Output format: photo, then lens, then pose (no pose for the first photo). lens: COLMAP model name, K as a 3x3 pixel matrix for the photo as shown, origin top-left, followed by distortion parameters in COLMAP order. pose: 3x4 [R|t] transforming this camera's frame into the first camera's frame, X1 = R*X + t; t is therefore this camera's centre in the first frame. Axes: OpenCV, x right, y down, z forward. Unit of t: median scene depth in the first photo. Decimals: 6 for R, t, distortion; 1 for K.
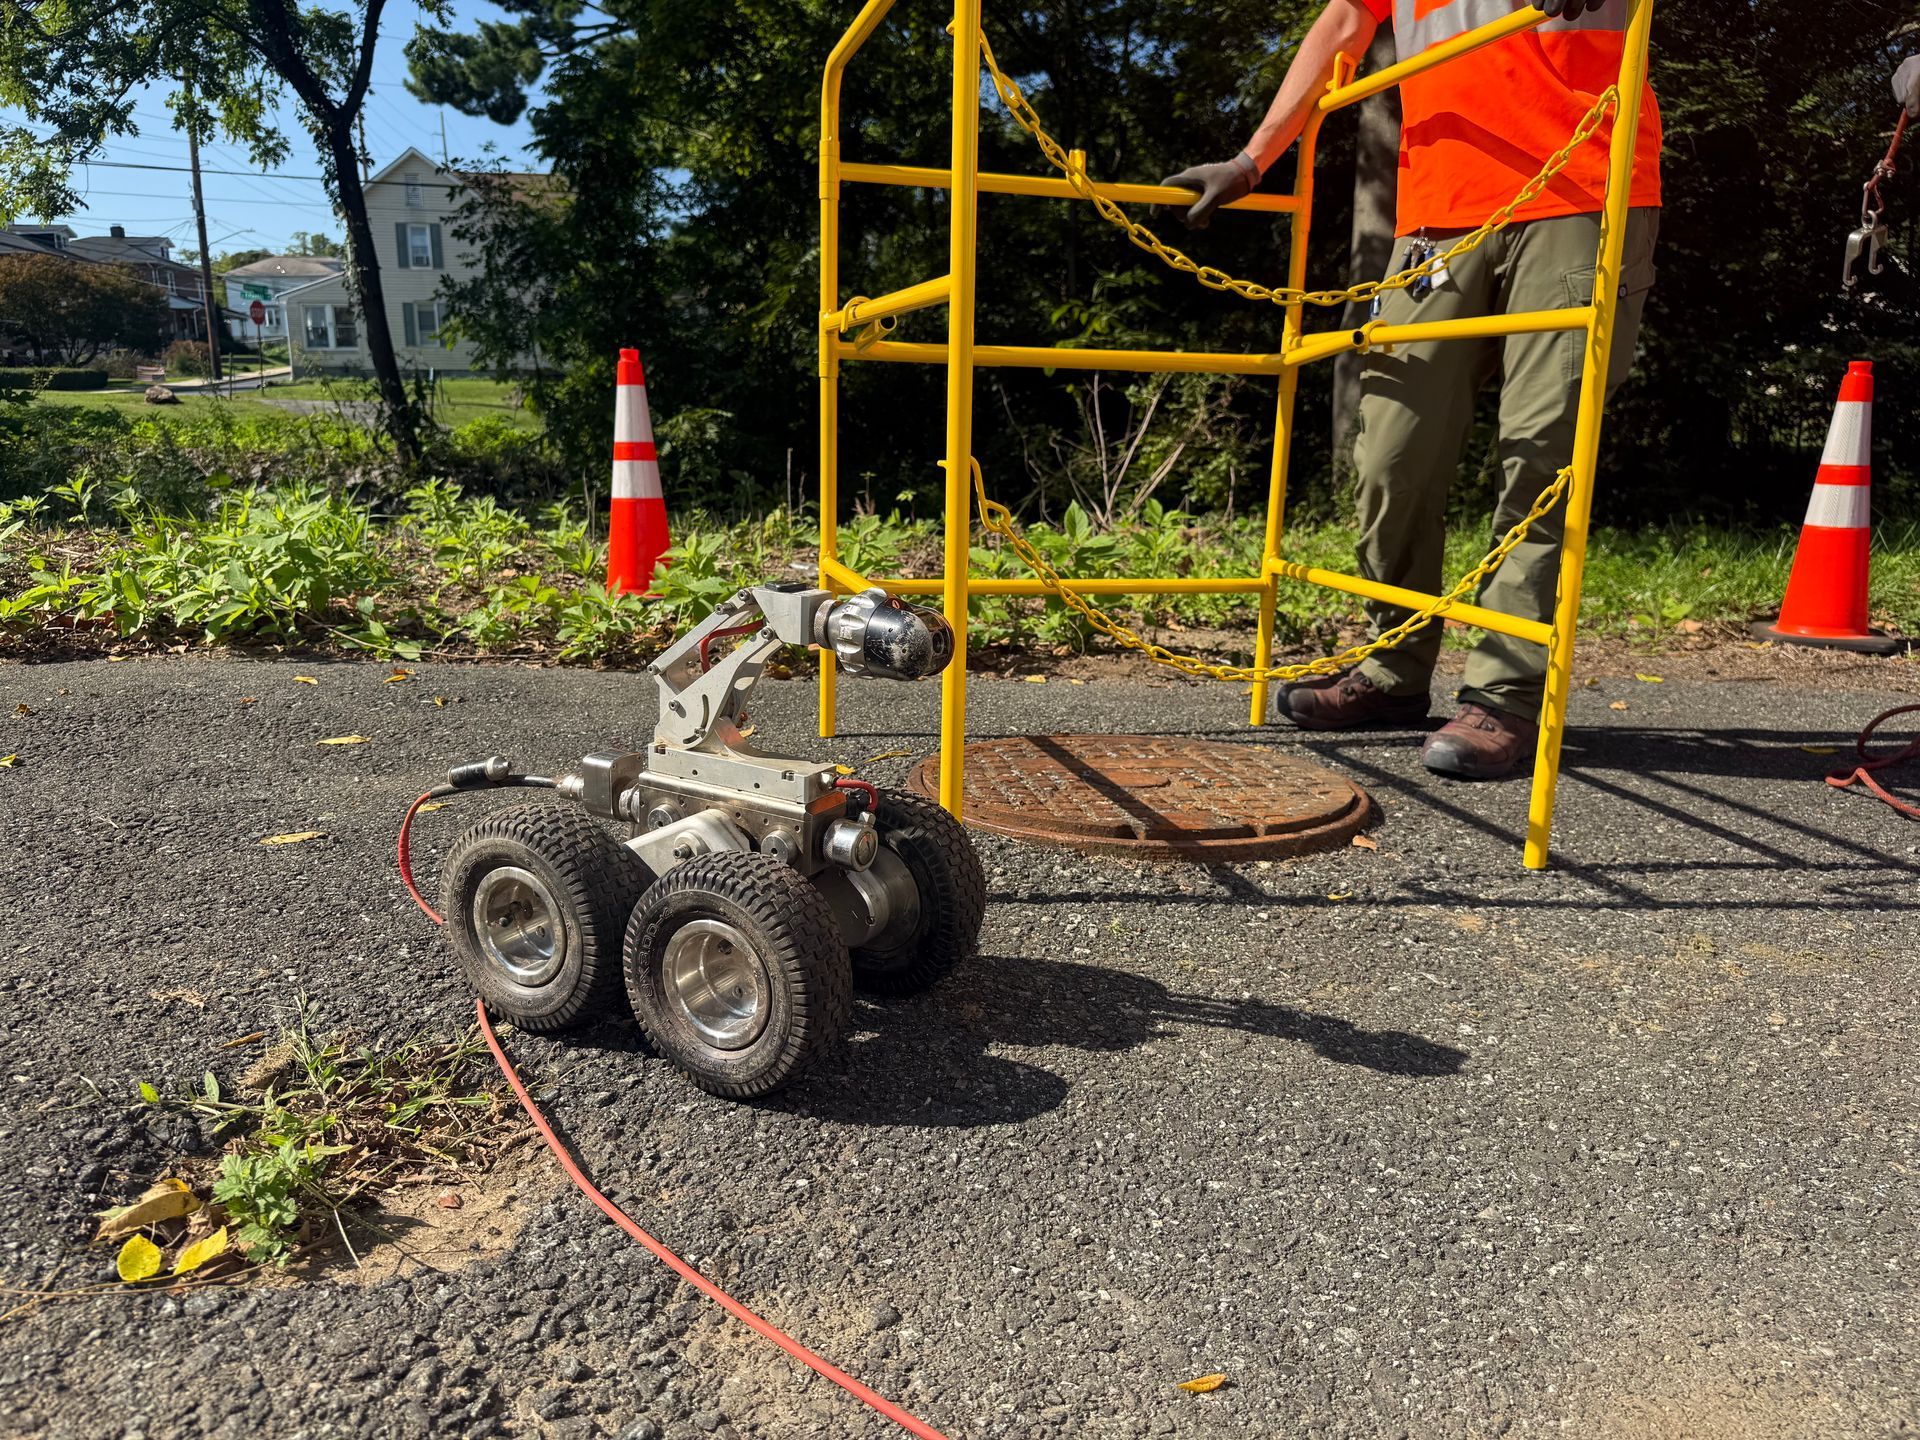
lens RADIAL K [[1346.7, 0, 960.0], [0, 1346.7, 720.0], [0, 0, 1]] dist [0.001552, 0.001402]
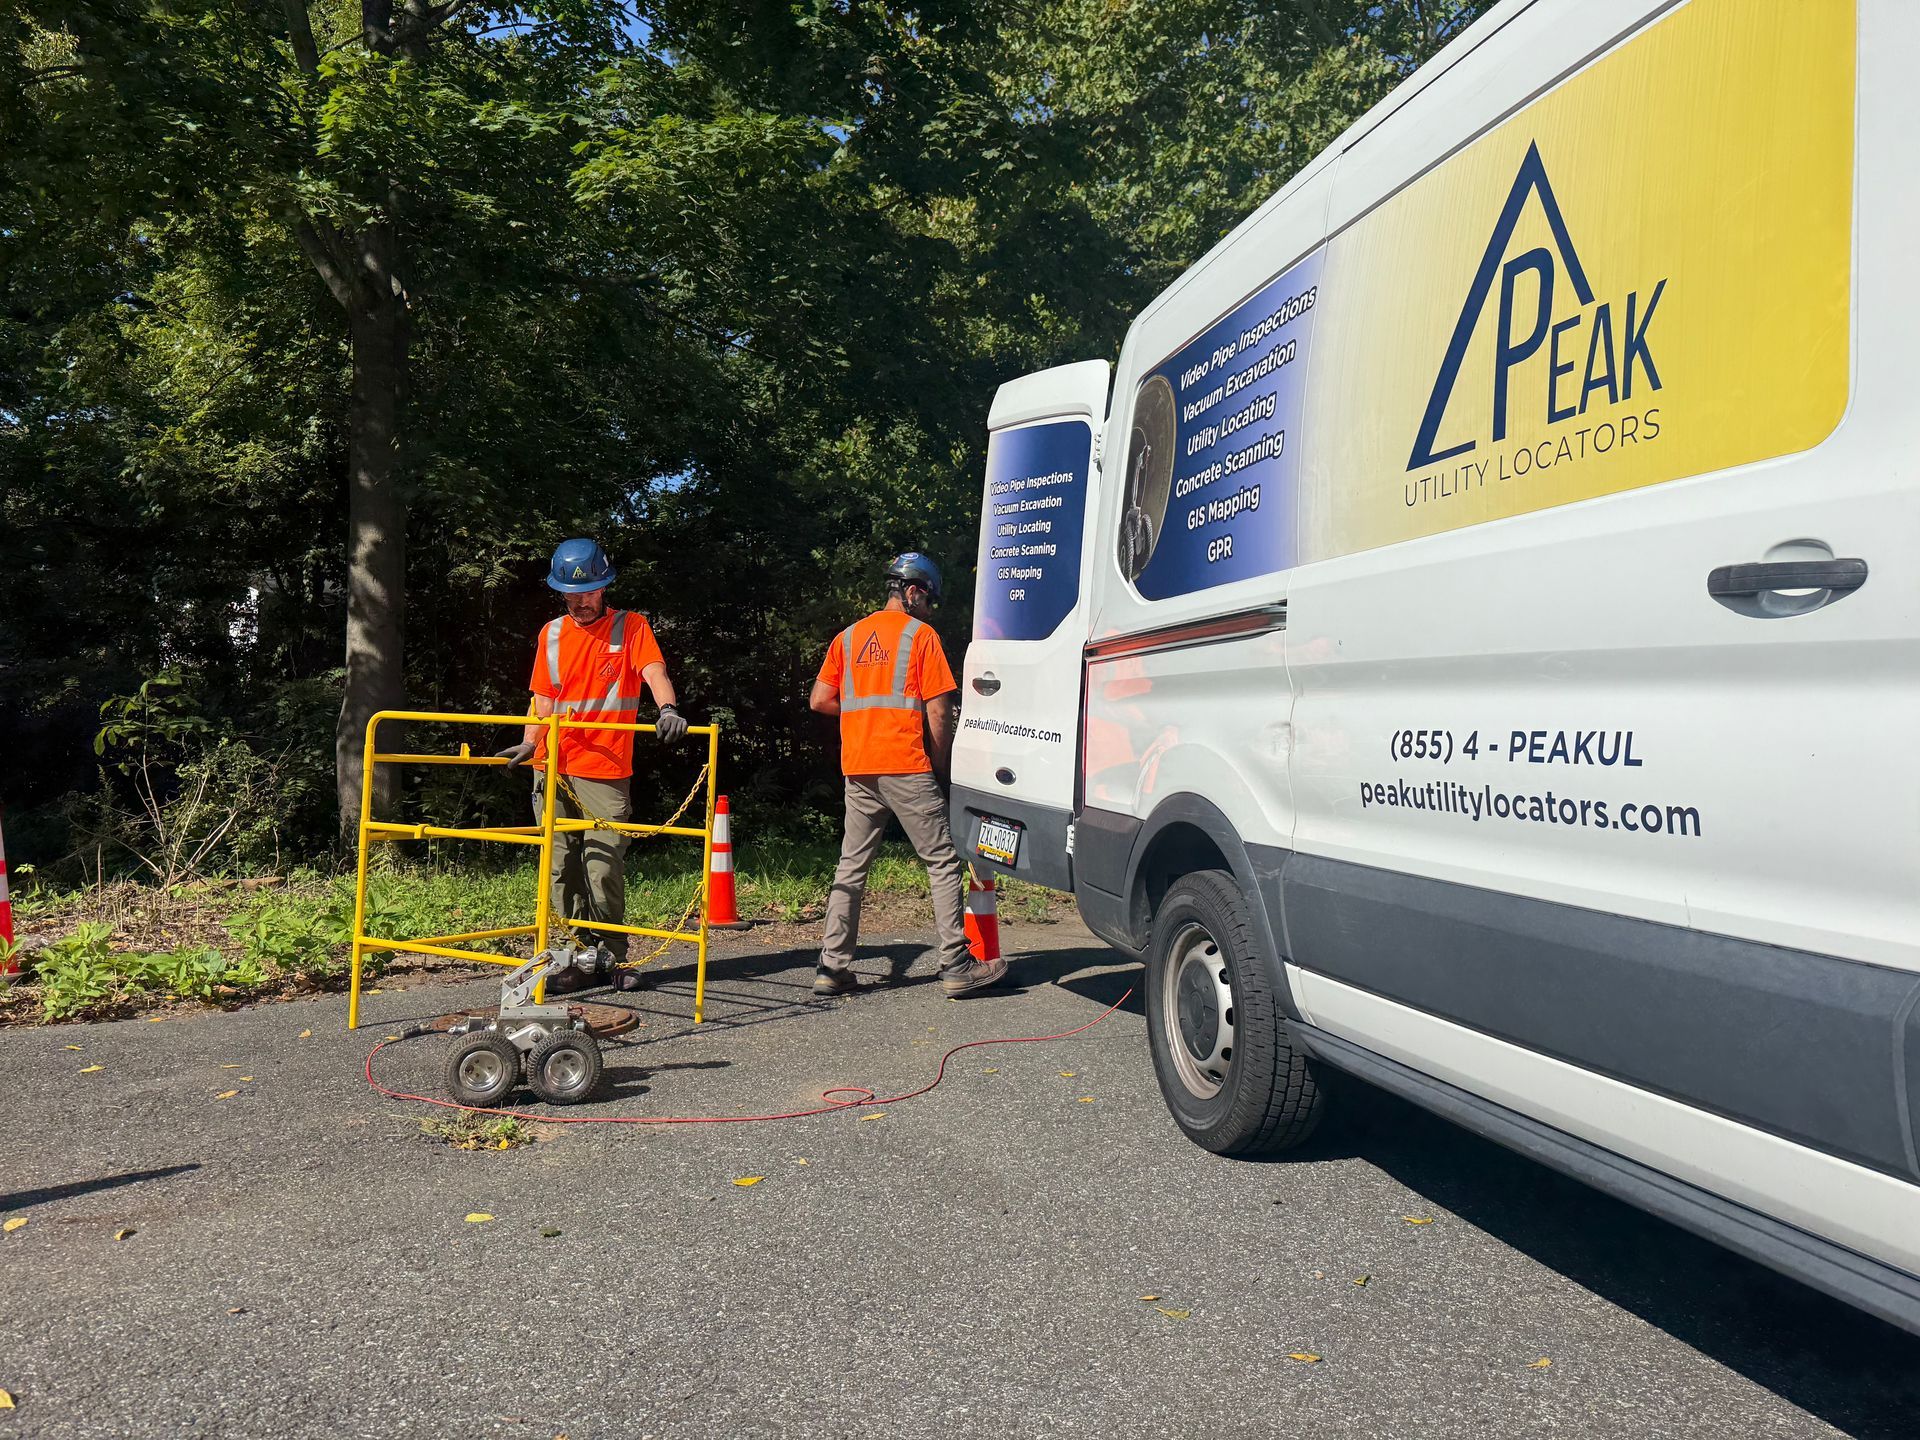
lens RADIAL K [[1287.2, 0, 959.6], [0, 1287.2, 734.9], [0, 0, 1]] dist [0.002233, 0.000608]
pose [[0.657985, 0.015927, 0.752863, -0.932683], [0.140535, 0.979614, -0.143548, -0.011850], [-0.739801, 0.200256, 0.642333, -0.931375]]
